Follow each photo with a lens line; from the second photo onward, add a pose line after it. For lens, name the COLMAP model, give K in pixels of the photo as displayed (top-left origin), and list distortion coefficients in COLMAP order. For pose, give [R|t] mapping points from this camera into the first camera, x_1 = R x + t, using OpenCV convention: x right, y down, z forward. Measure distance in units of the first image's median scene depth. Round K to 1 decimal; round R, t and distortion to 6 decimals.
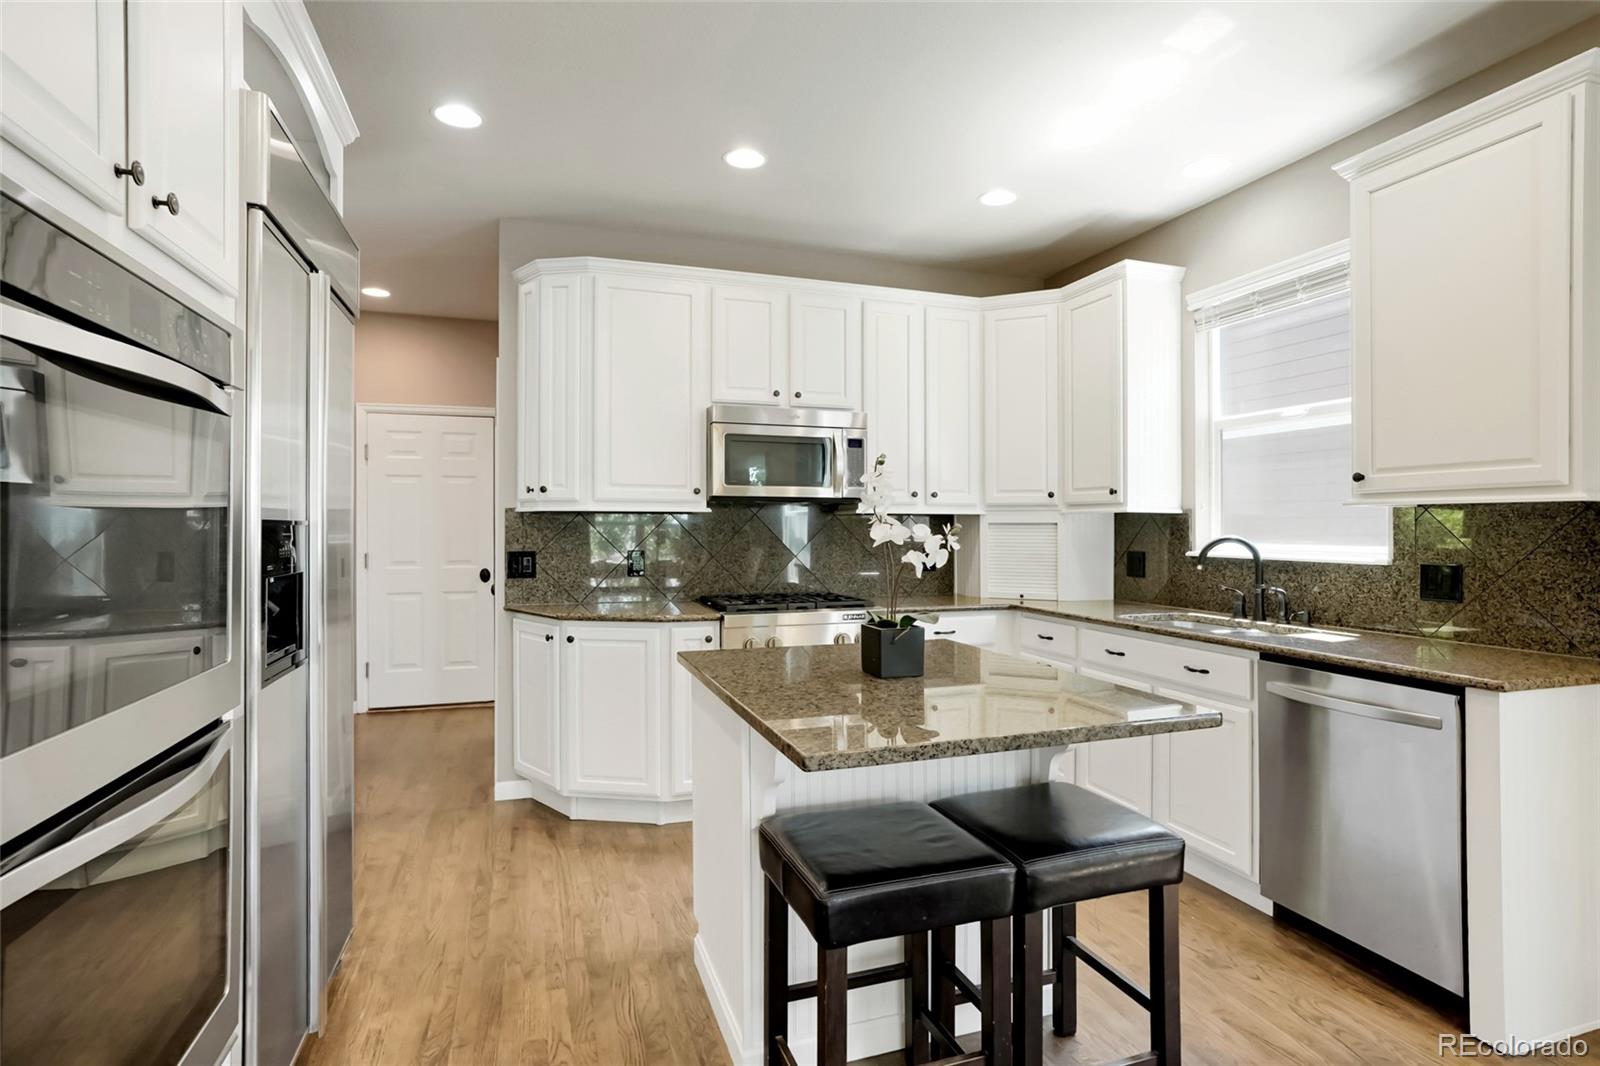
lens RADIAL K [[832.2, 0, 805.9], [0, 832.2, 525.1], [0, 0, 1]] dist [-0.004247, 0.000087]
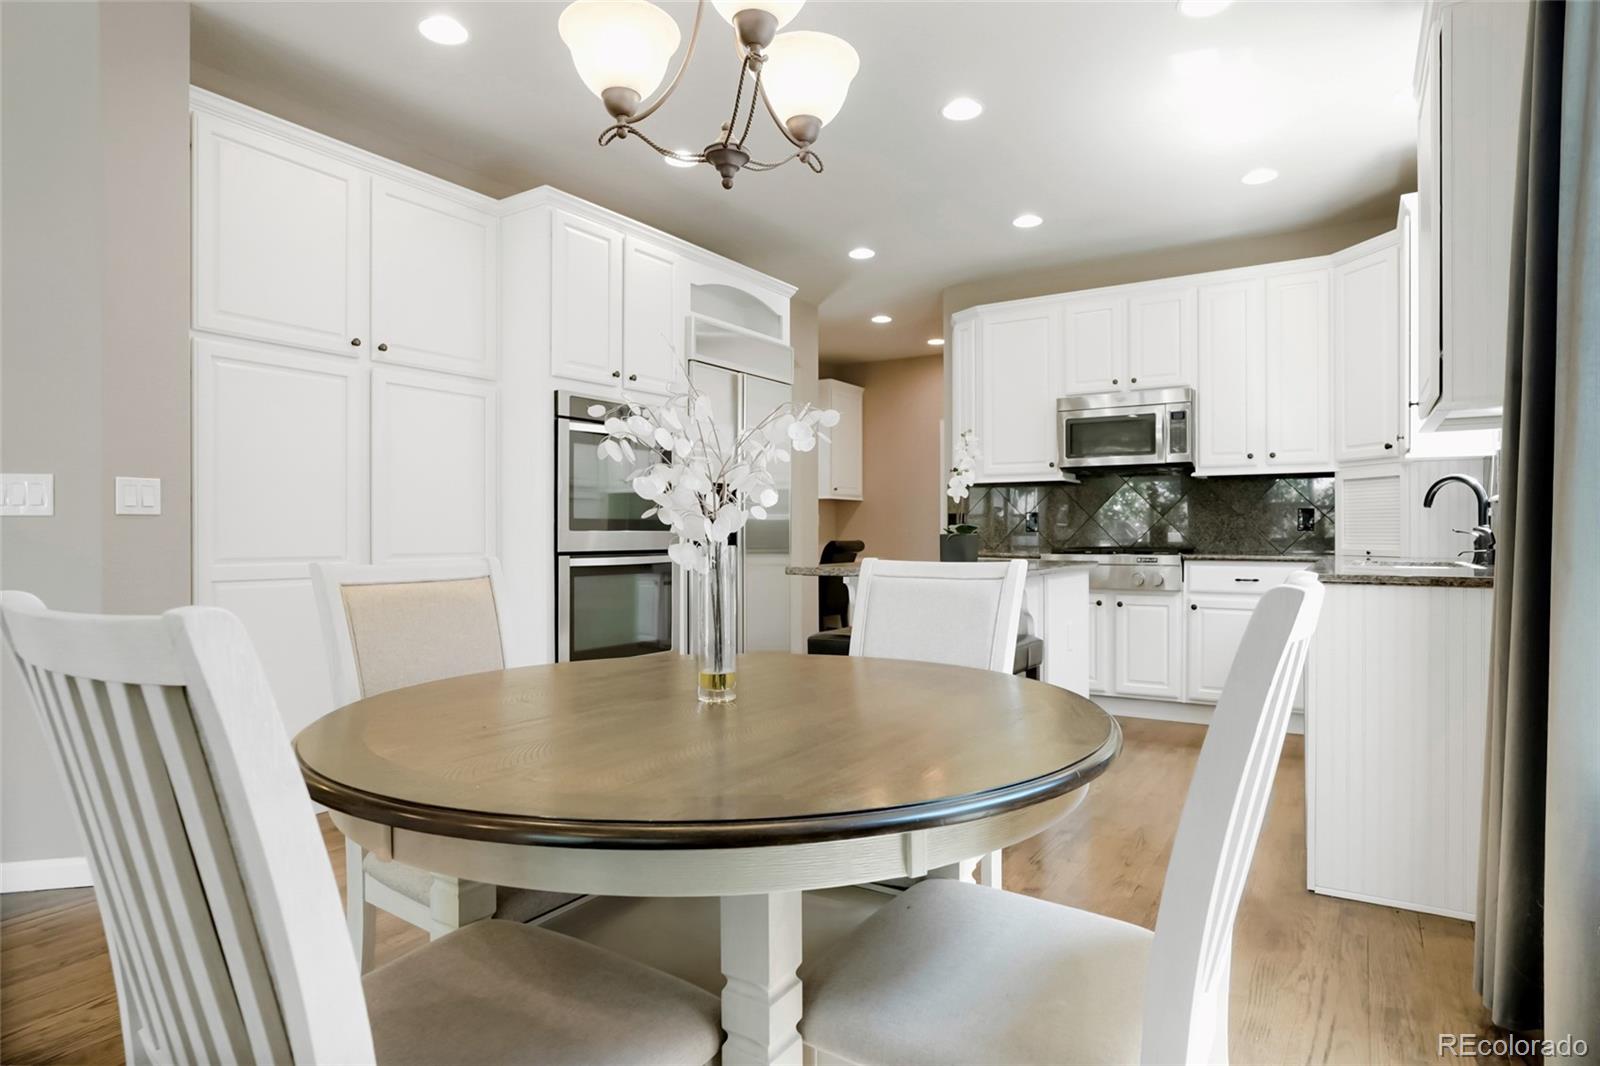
lens RADIAL K [[860.0, 0, 809.2], [0, 860.0, 536.5], [0, 0, 1]] dist [-0.019746, -0.003119]
pose [[0.621118, 0.002678, -0.783713, 0.676771], [0.006326, 0.999944, 0.008430, 0.057123], [0.783692, -0.010194, 0.621066, -0.144743]]
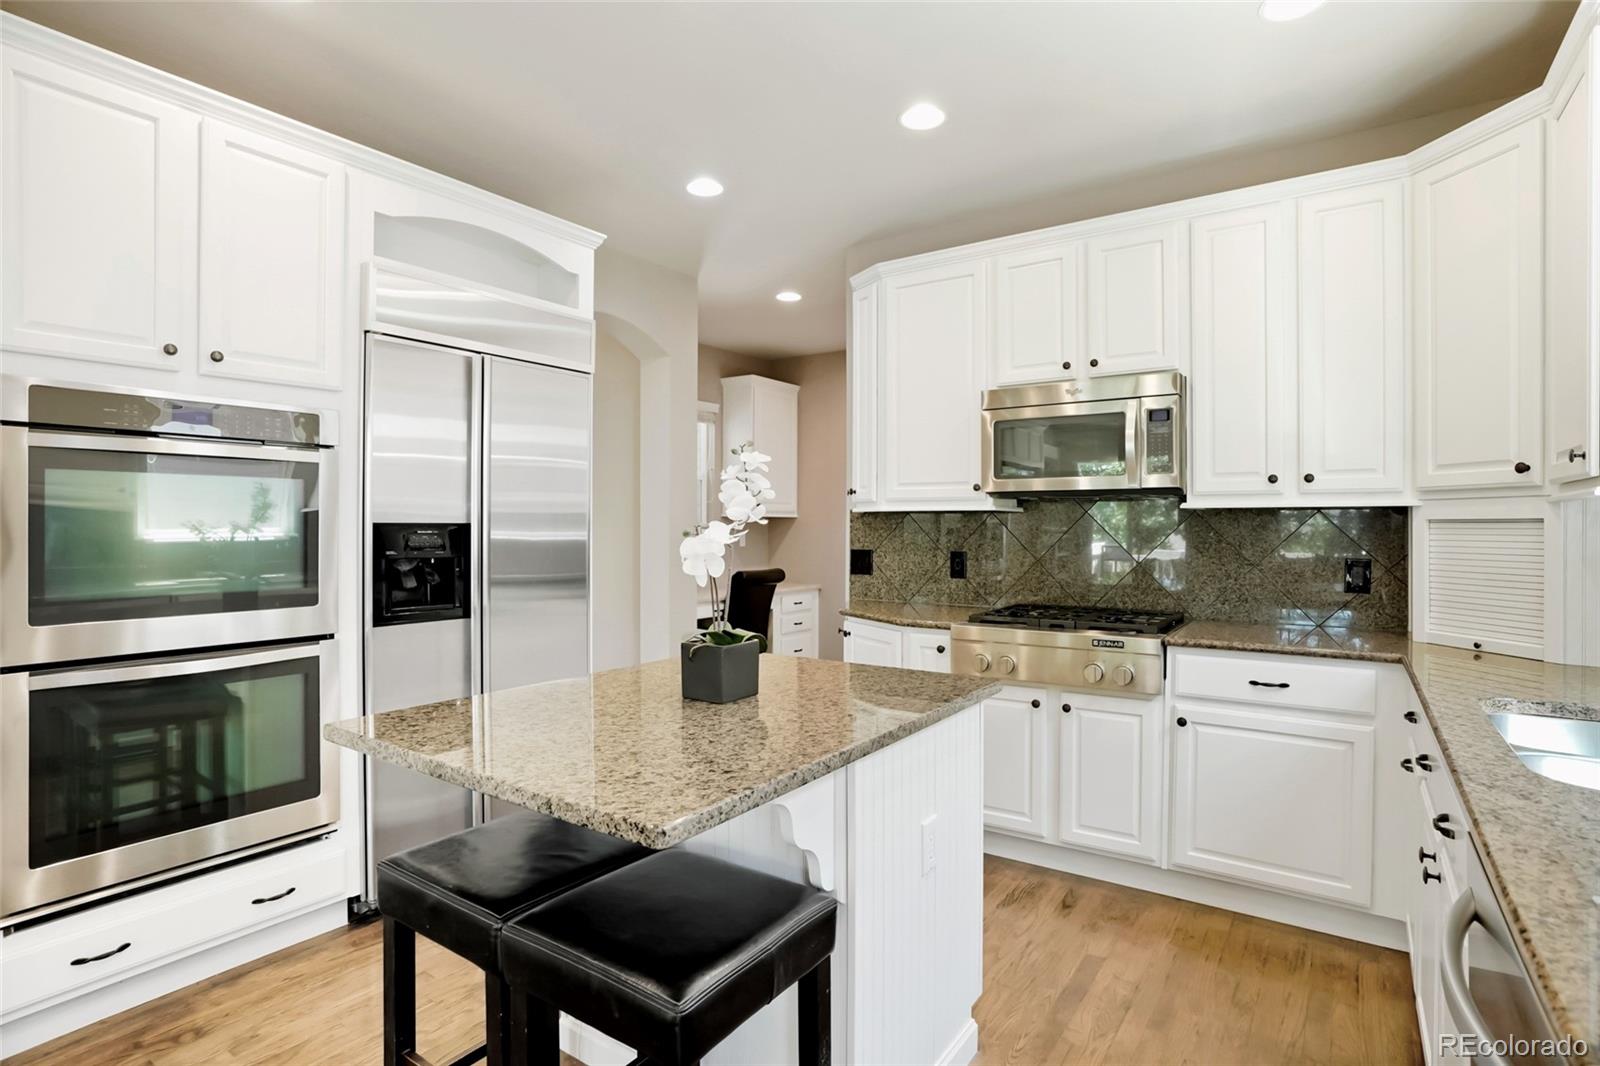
lens RADIAL K [[795.0, 0, 803.1], [0, 795.0, 534.2], [0, 0, 1]] dist [-0.037350, 0.008489]
pose [[0.592412, 0.006445, -0.805610, 0.443495], [0.005627, 0.999910, 0.012138, -0.001451], [0.805616, -0.011724, 0.592323, 0.320055]]
